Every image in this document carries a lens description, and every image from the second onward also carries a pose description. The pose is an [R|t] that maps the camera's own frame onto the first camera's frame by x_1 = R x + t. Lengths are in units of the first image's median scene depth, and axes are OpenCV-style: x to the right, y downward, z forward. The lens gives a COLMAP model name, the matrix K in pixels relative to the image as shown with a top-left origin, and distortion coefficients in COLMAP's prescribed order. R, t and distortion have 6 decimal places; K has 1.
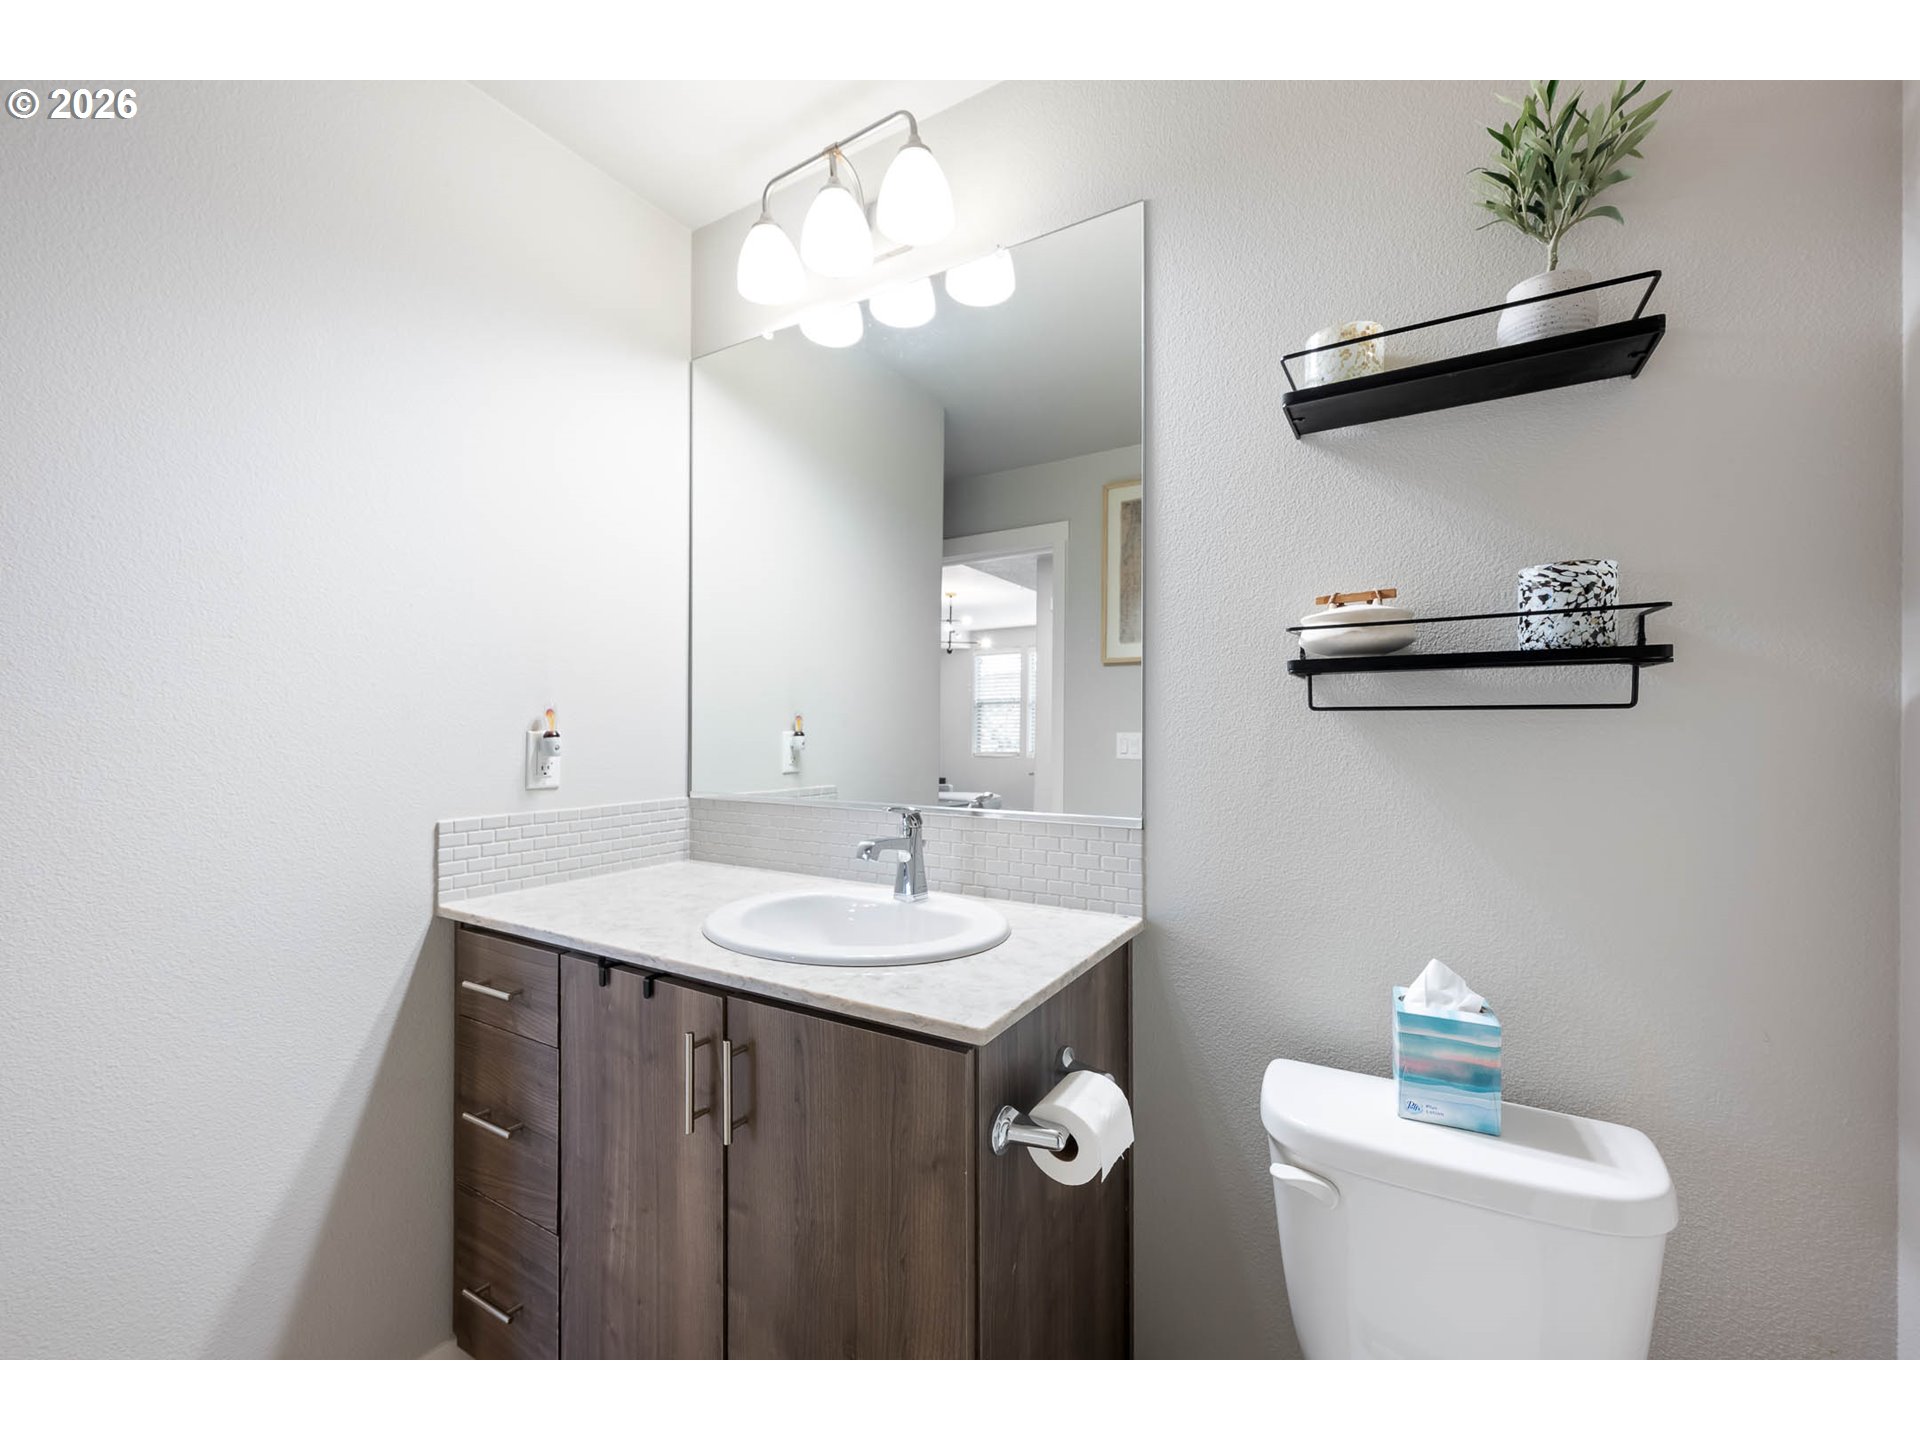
lens RADIAL K [[780.9, 0, 946.0], [0, 780.9, 701.8], [0, 0, 1]] dist [0.001523, 0.000136]
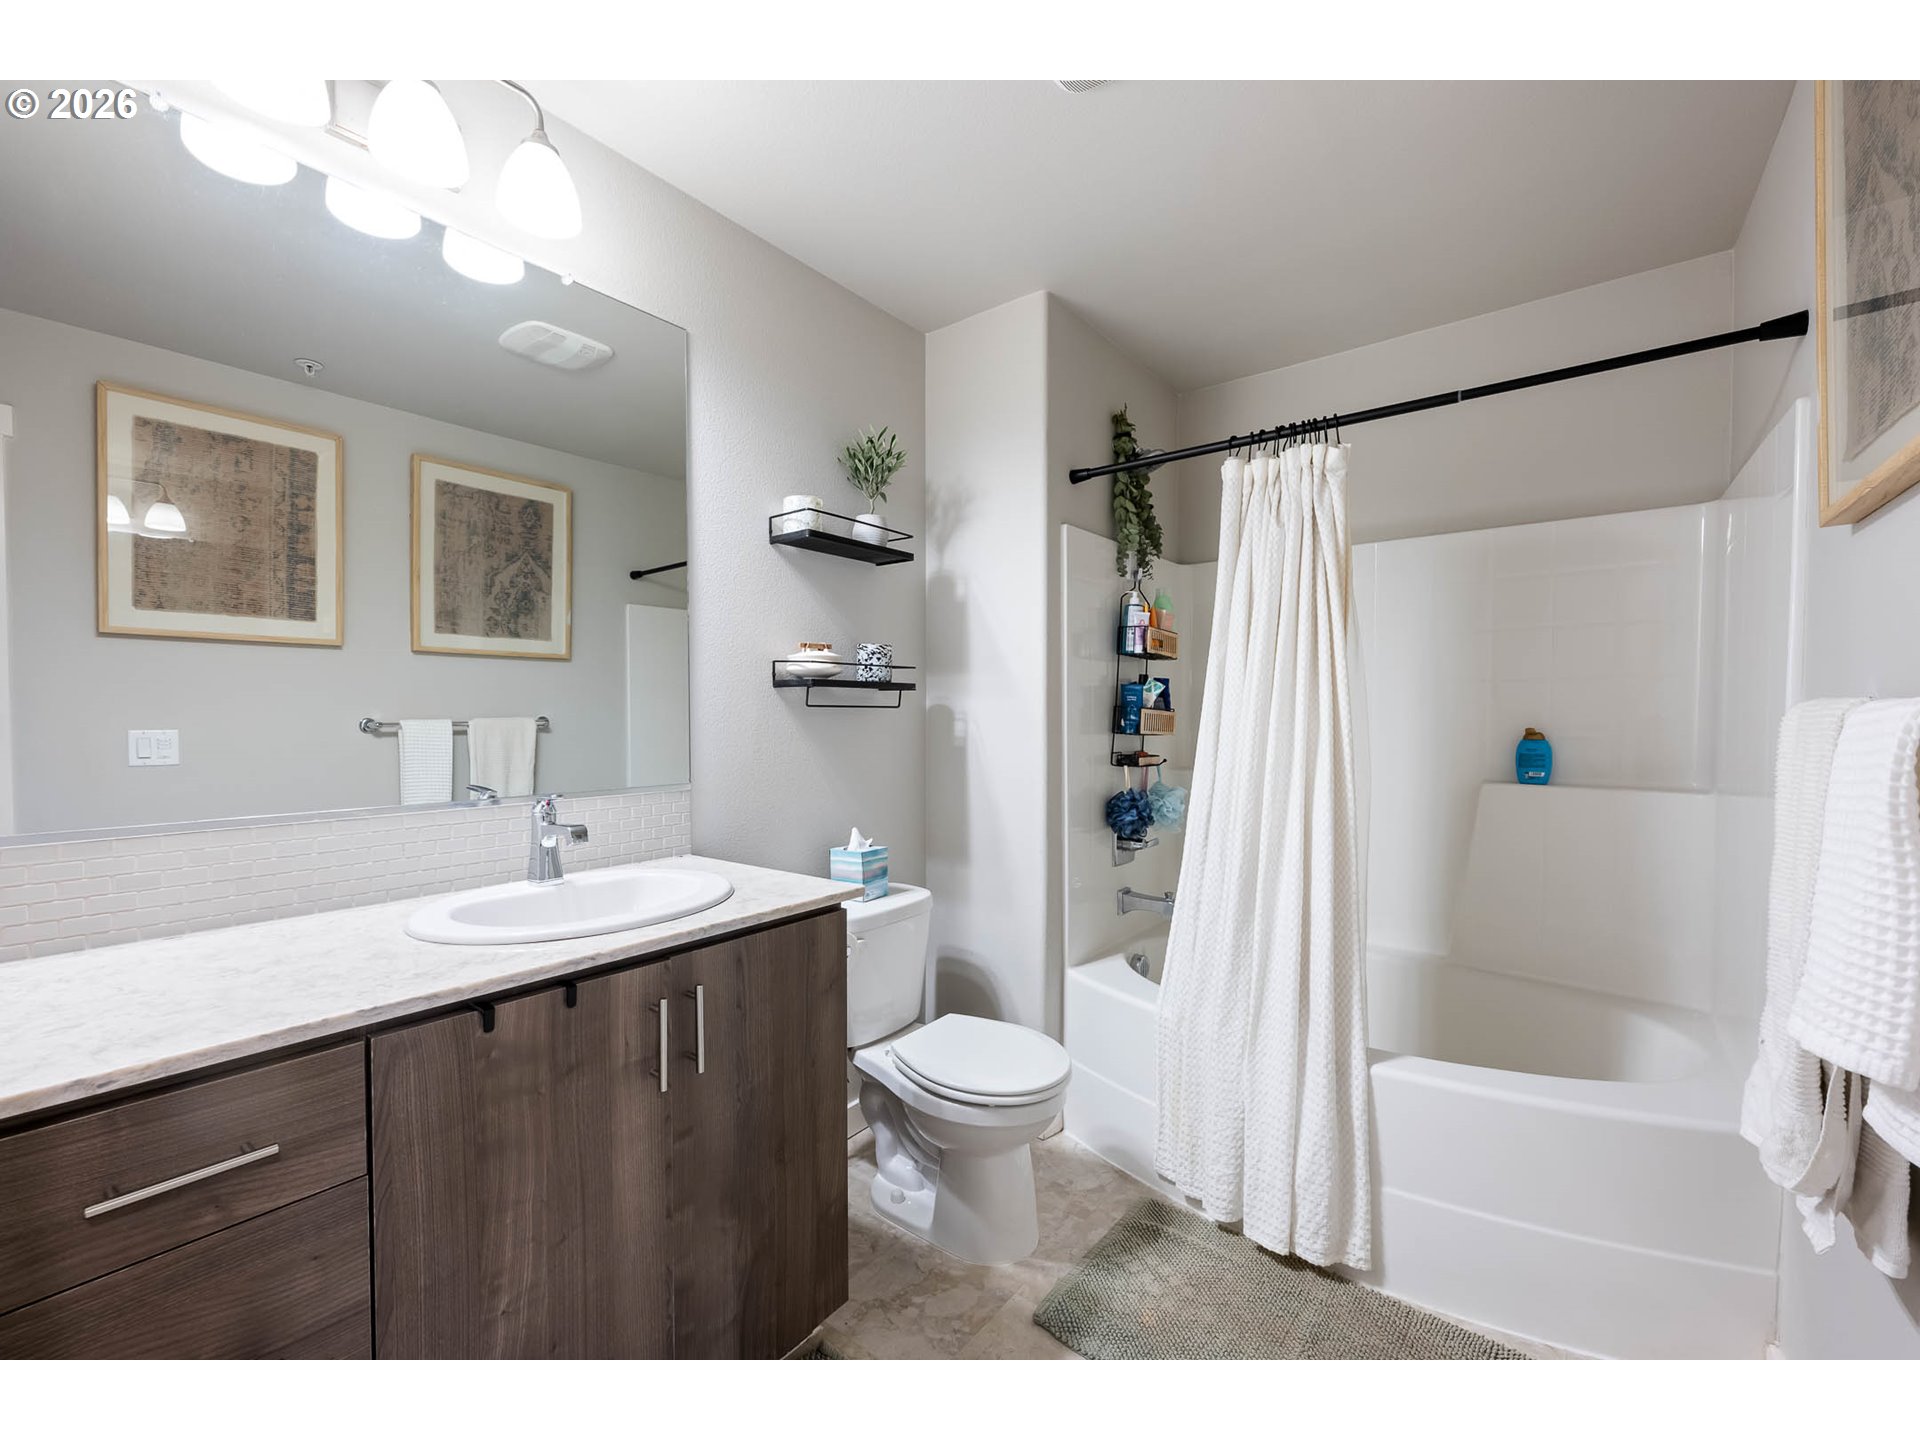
lens RADIAL K [[780.9, 0, 946.0], [0, 780.9, 701.8], [0, 0, 1]] dist [0.001523, 0.000136]
pose [[0.123562, 0.022088, 0.992091, -1.284166], [-0.024932, 0.999506, -0.019148, 0.025501], [-0.992024, -0.022369, 0.124052, 0.465756]]
